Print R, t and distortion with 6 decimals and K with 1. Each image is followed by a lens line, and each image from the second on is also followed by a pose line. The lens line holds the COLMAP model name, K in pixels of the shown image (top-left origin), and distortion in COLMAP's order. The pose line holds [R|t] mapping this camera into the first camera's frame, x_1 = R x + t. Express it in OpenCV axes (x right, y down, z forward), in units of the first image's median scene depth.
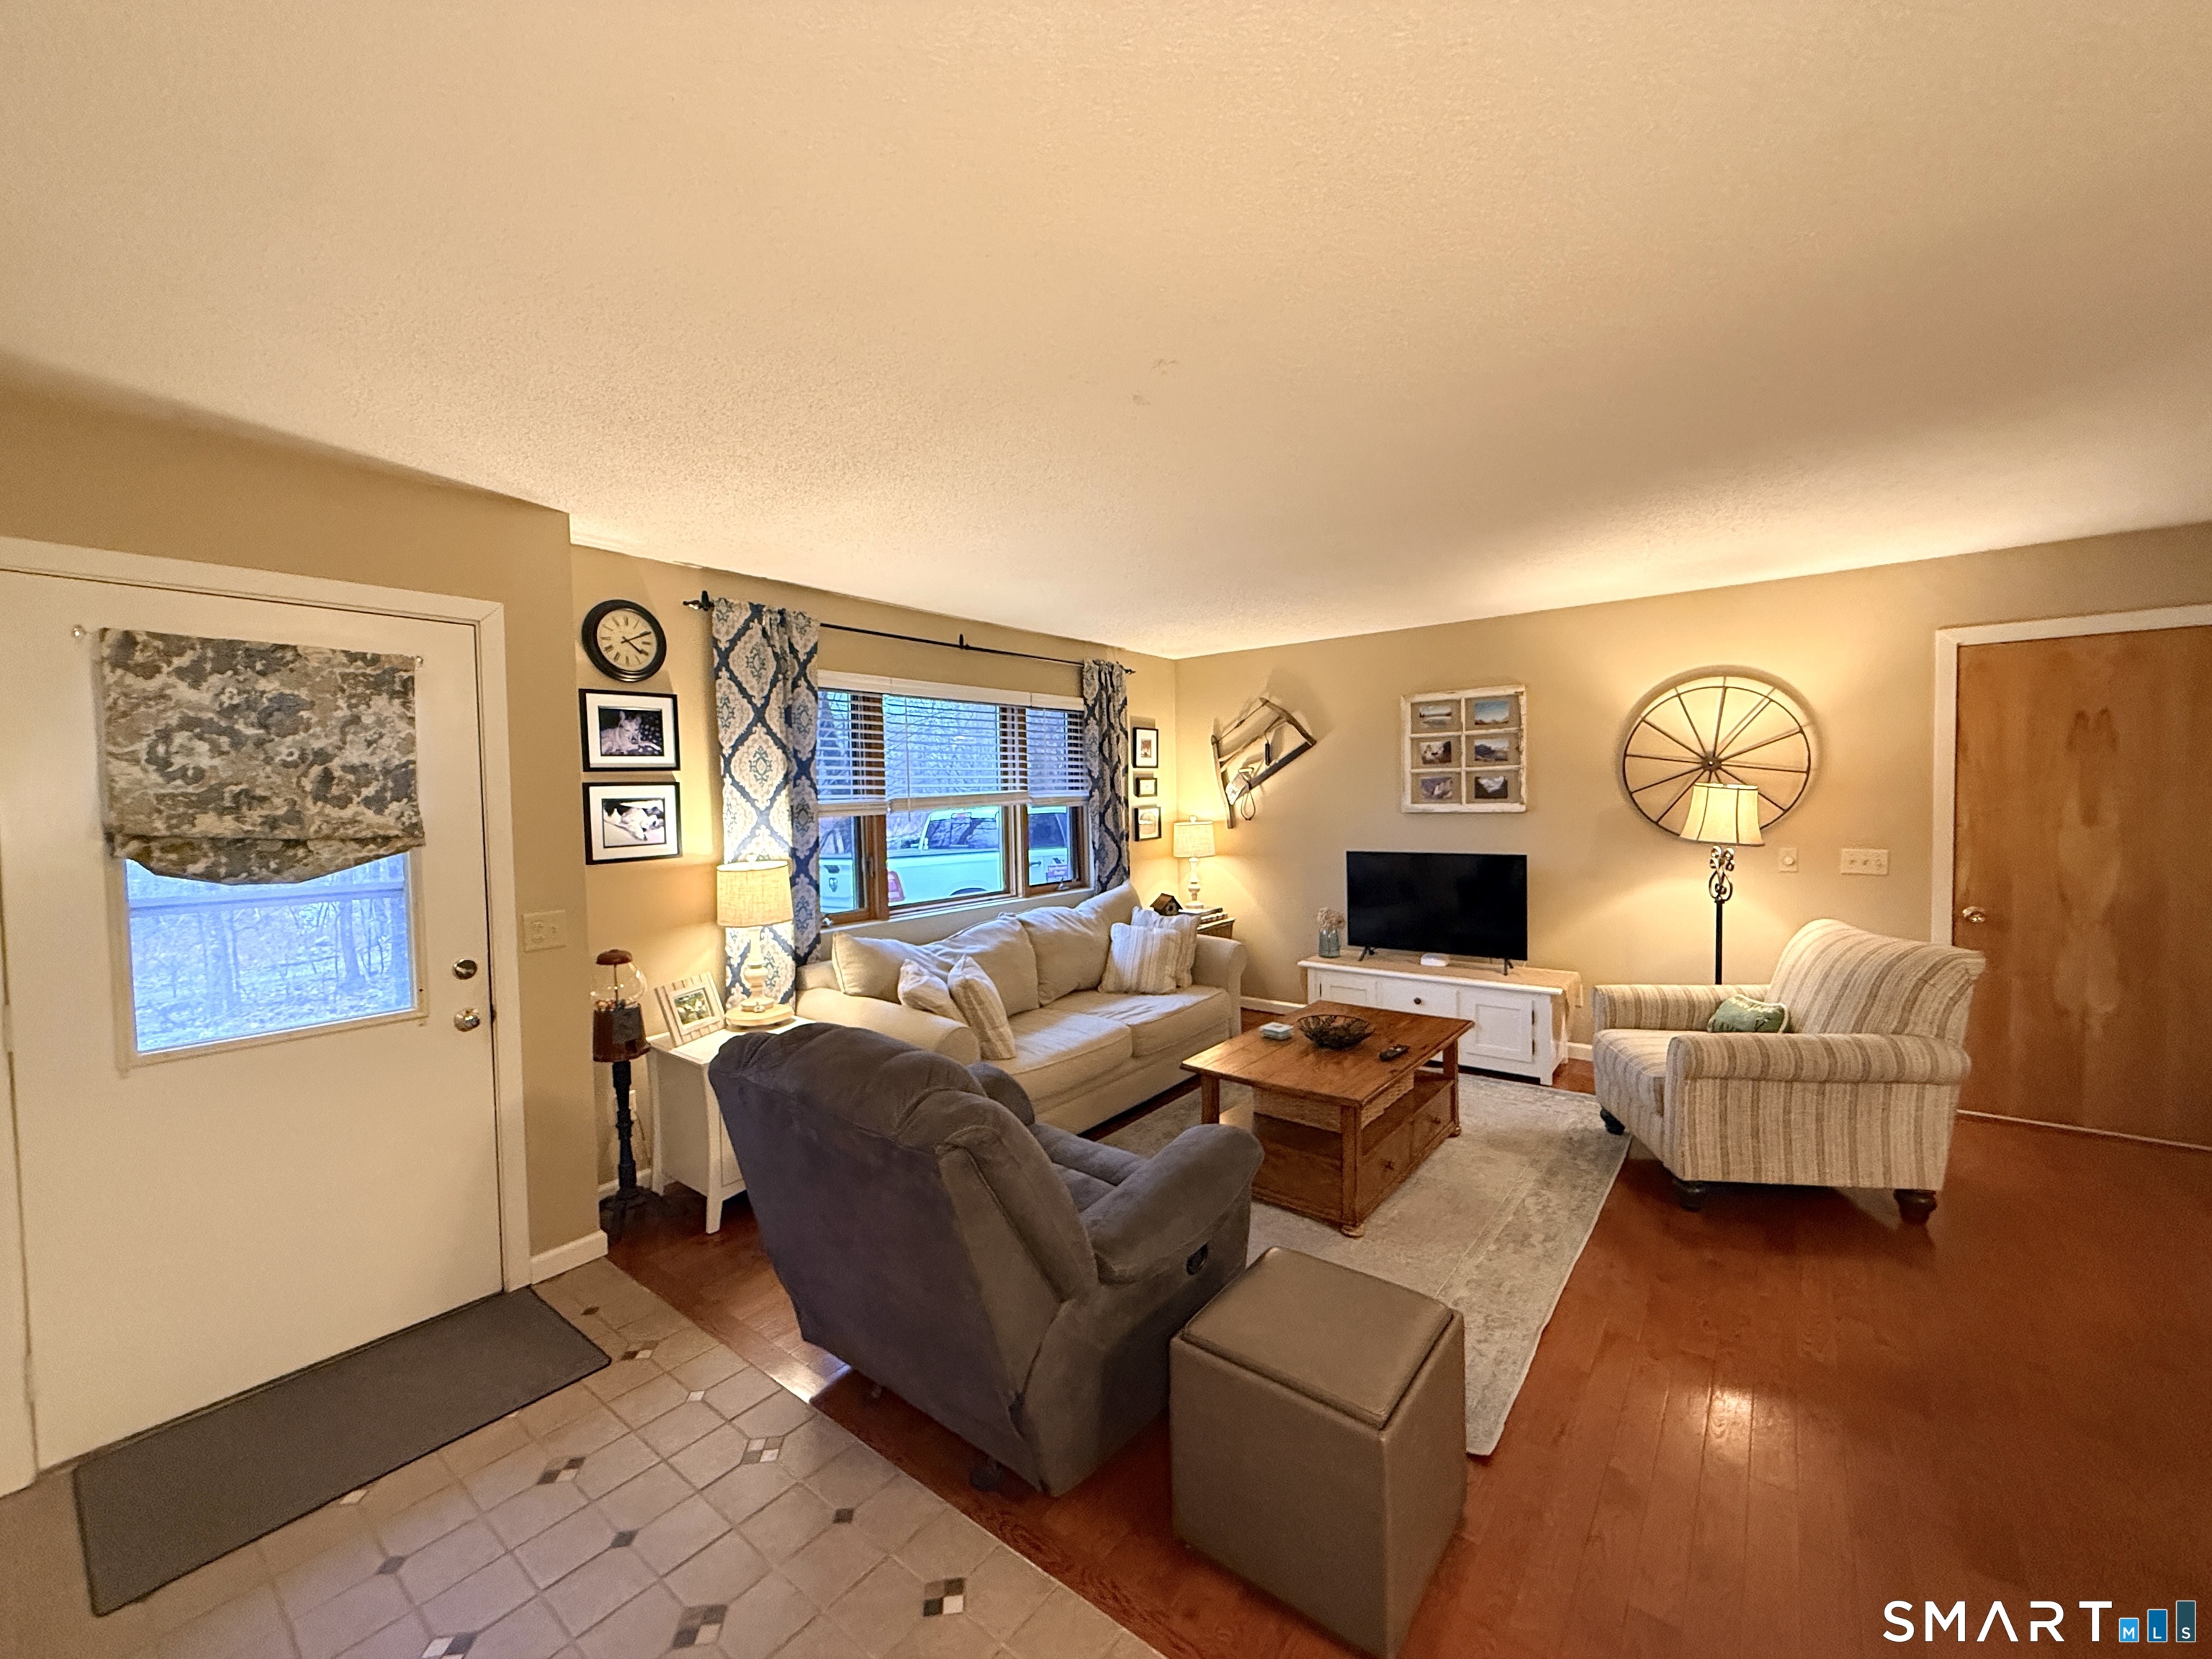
lens RADIAL K [[882.3, 0, 1096.2], [0, 882.3, 829.6], [0, 0, 1]] dist [0.001027, 0.000408]
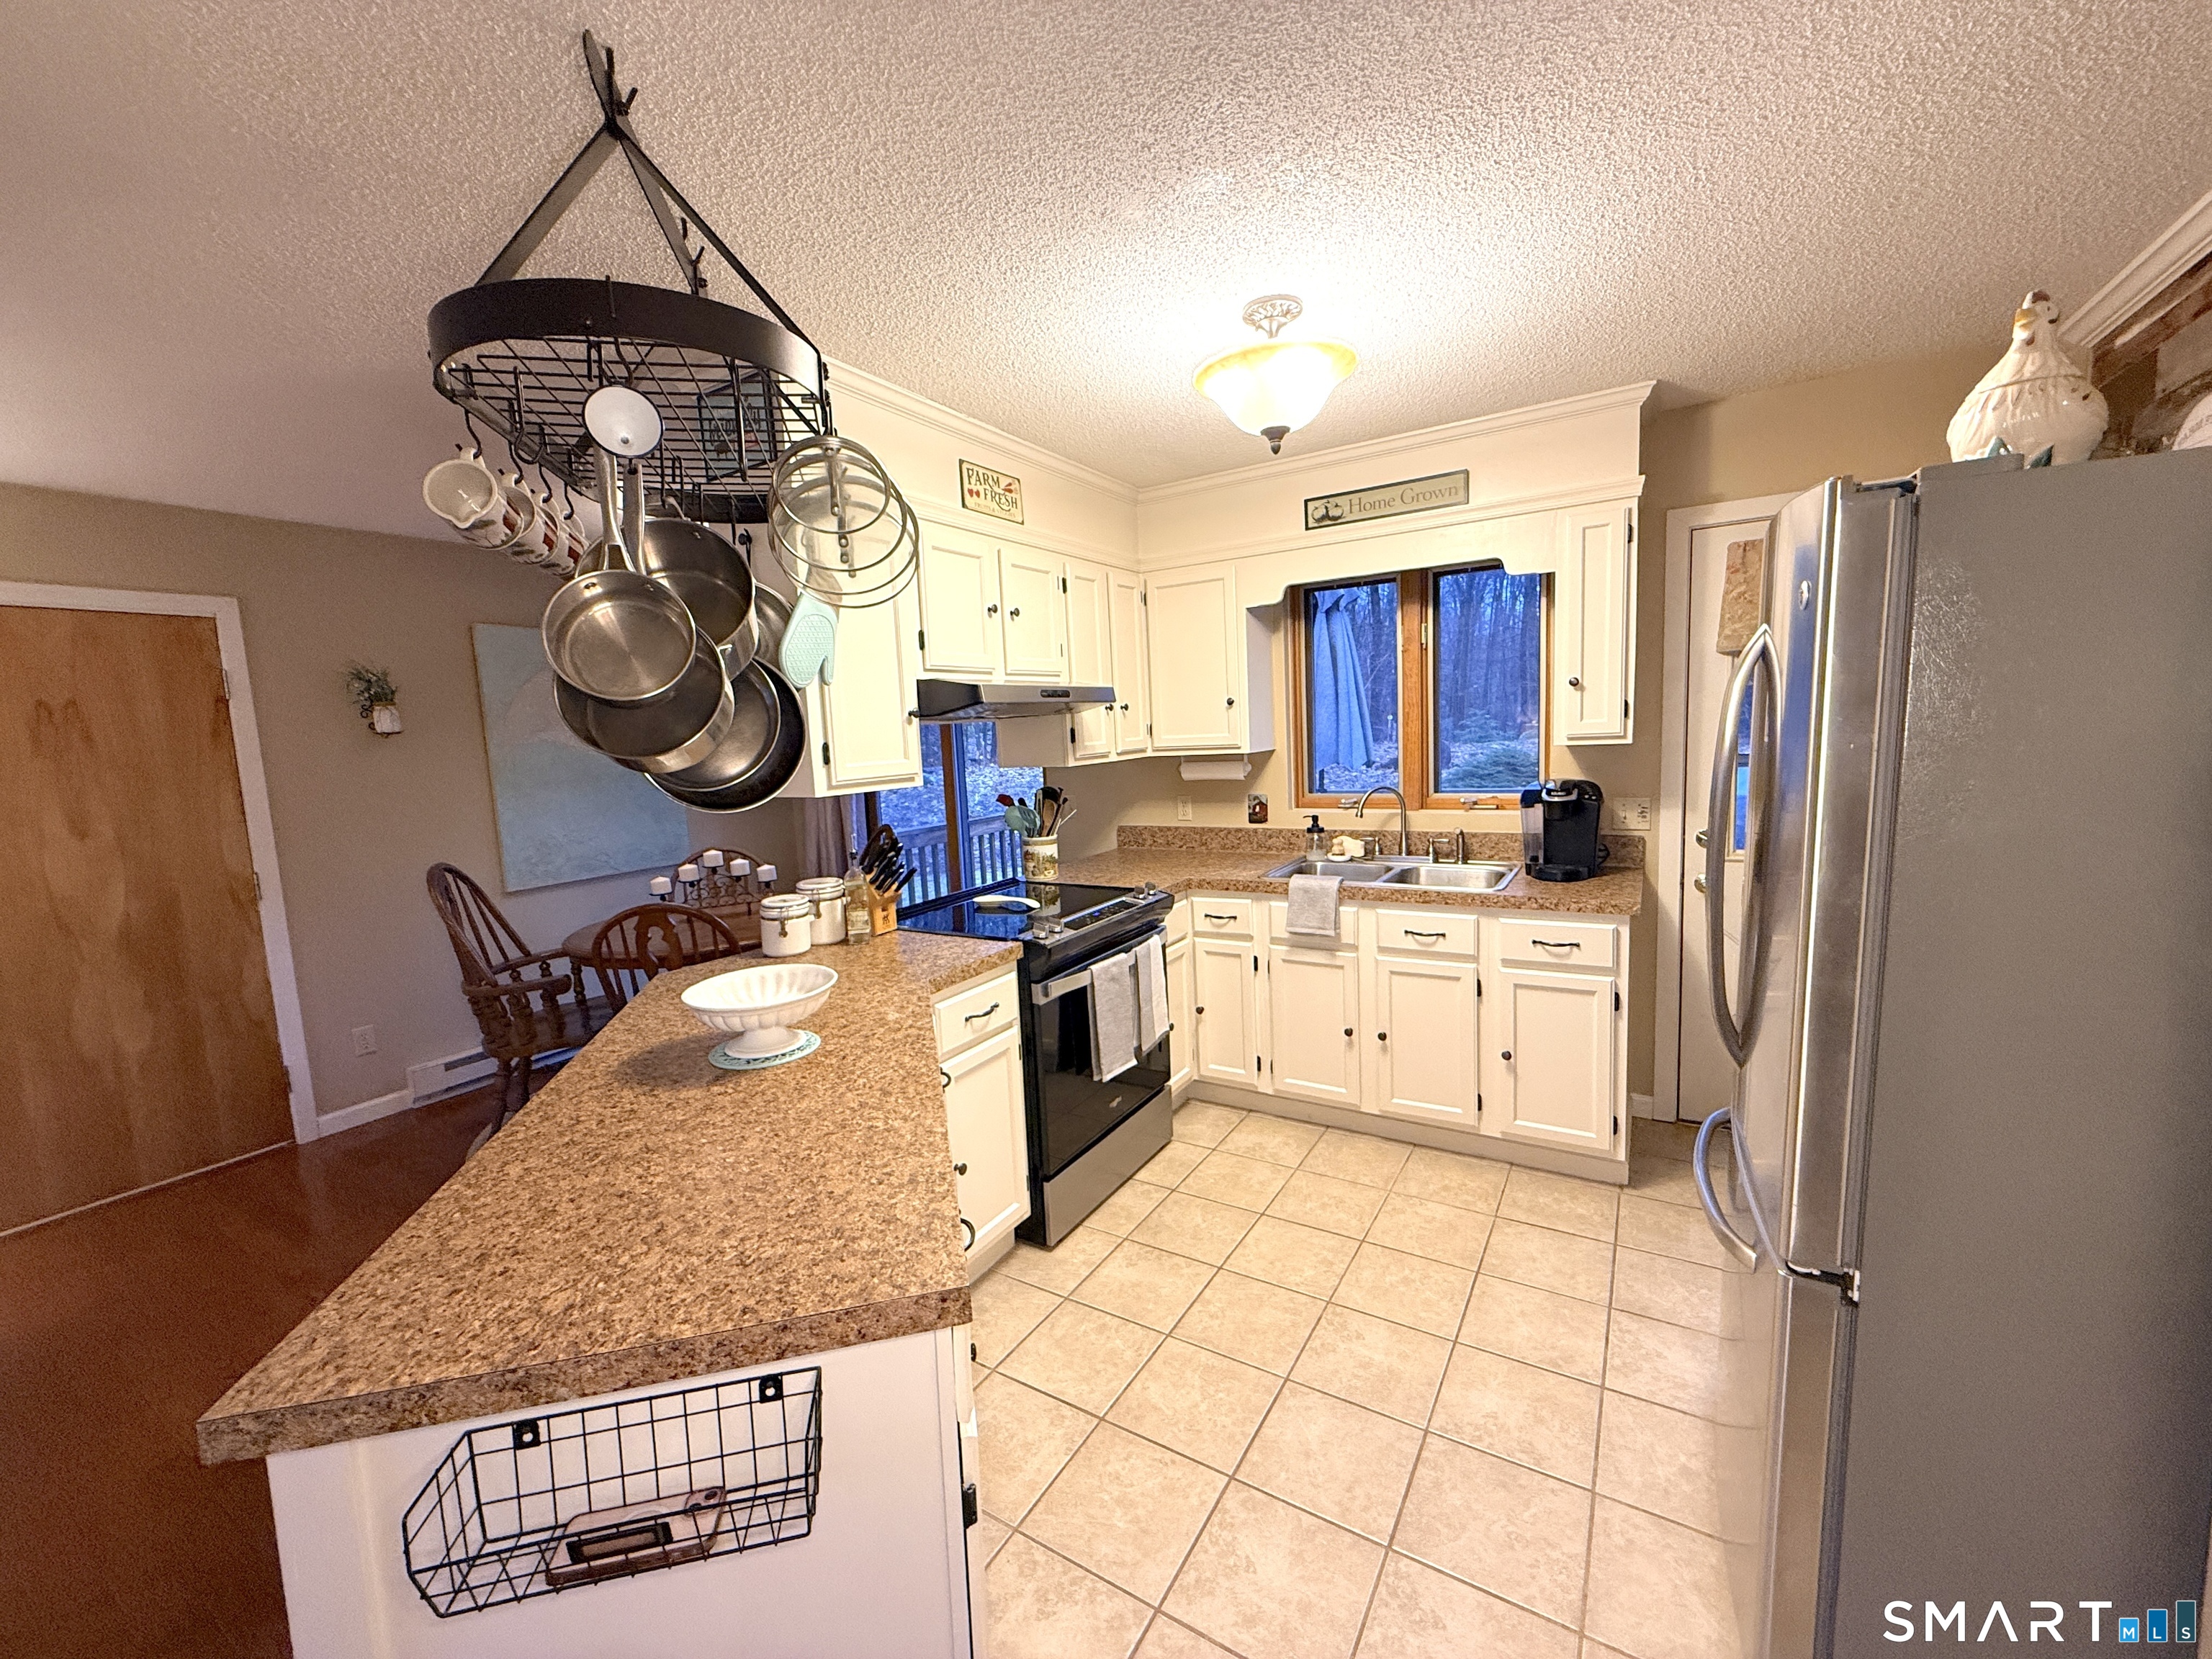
lens RADIAL K [[882.3, 0, 1104.3], [0, 882.3, 823.5], [0, 0, 1]] dist [0.001027, 0.000408]
pose [[-0.105551, -0.079282, 0.991248, 0.184398], [0.091678, 0.991796, 0.089088, -0.004512], [-0.990179, 0.100279, -0.097416, 0.115809]]
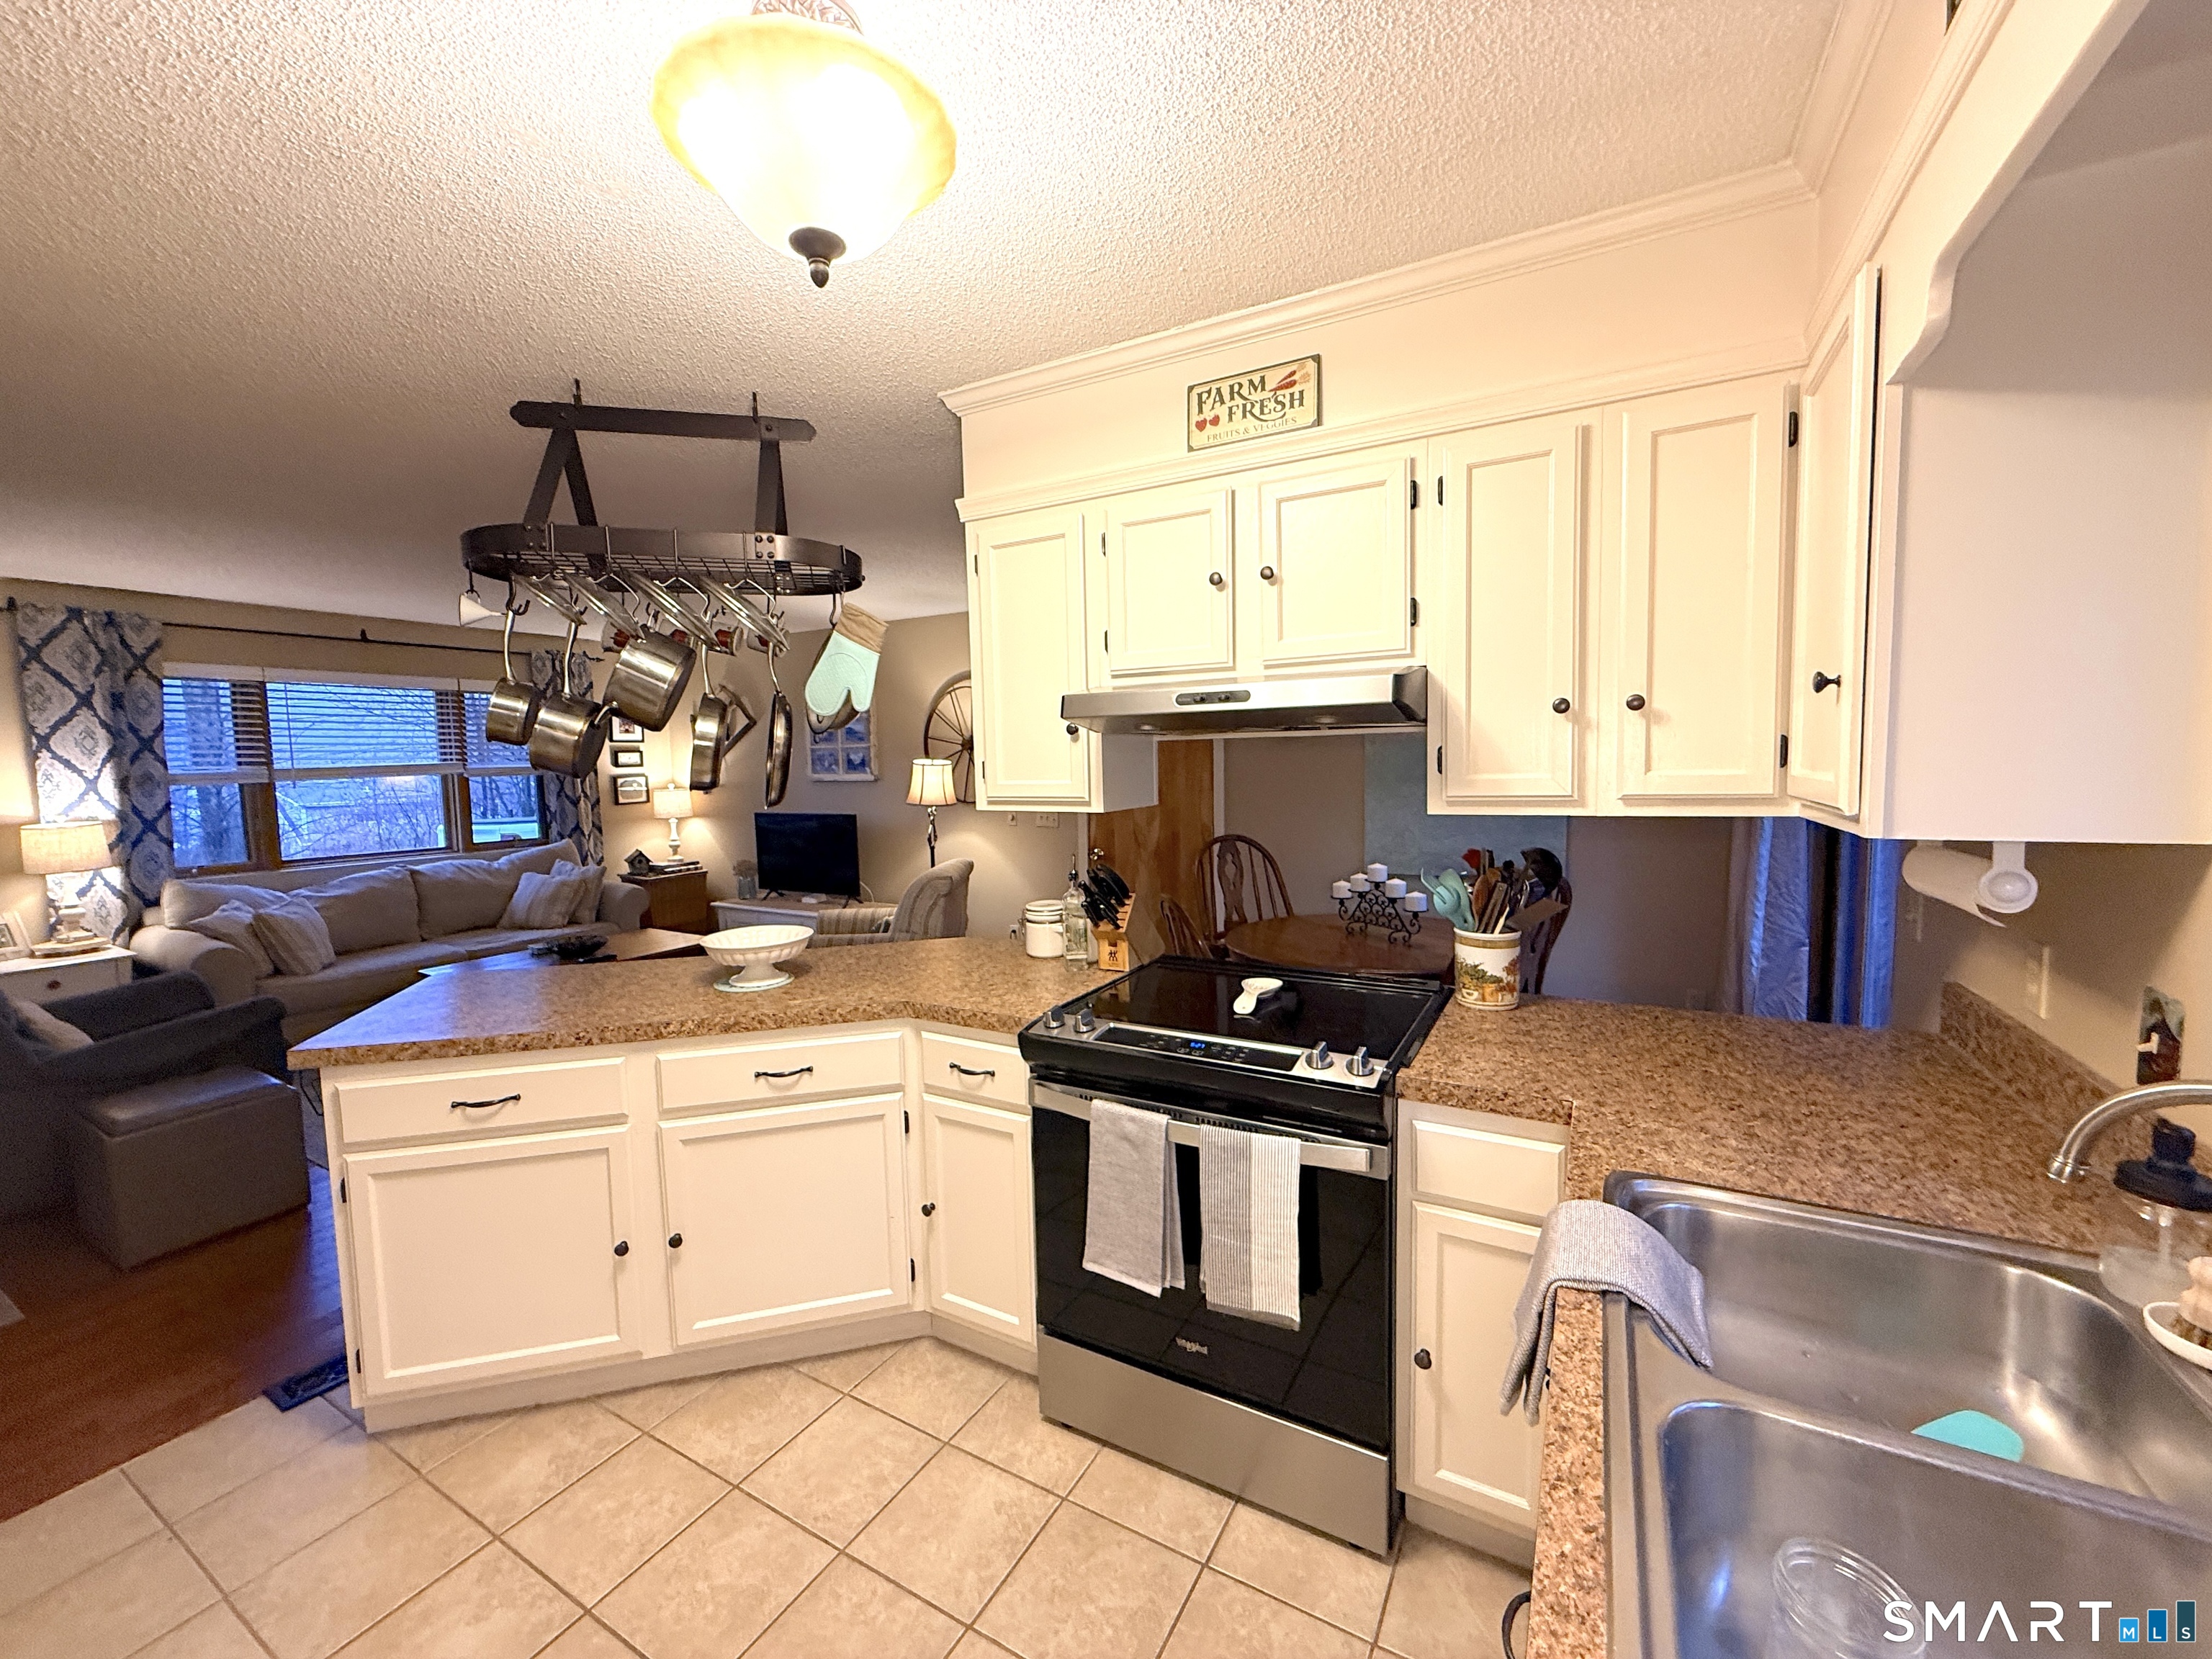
lens RADIAL K [[882.3, 0, 1098.3], [0, 882.3, 826.9], [0, 0, 1]] dist [0.001027, 0.000408]
pose [[0.989166, -0.007090, 0.146628, 0.787727], [0.001946, 0.999379, 0.035191, 0.003131], [-0.146786, -0.034524, 0.988566, -0.391828]]
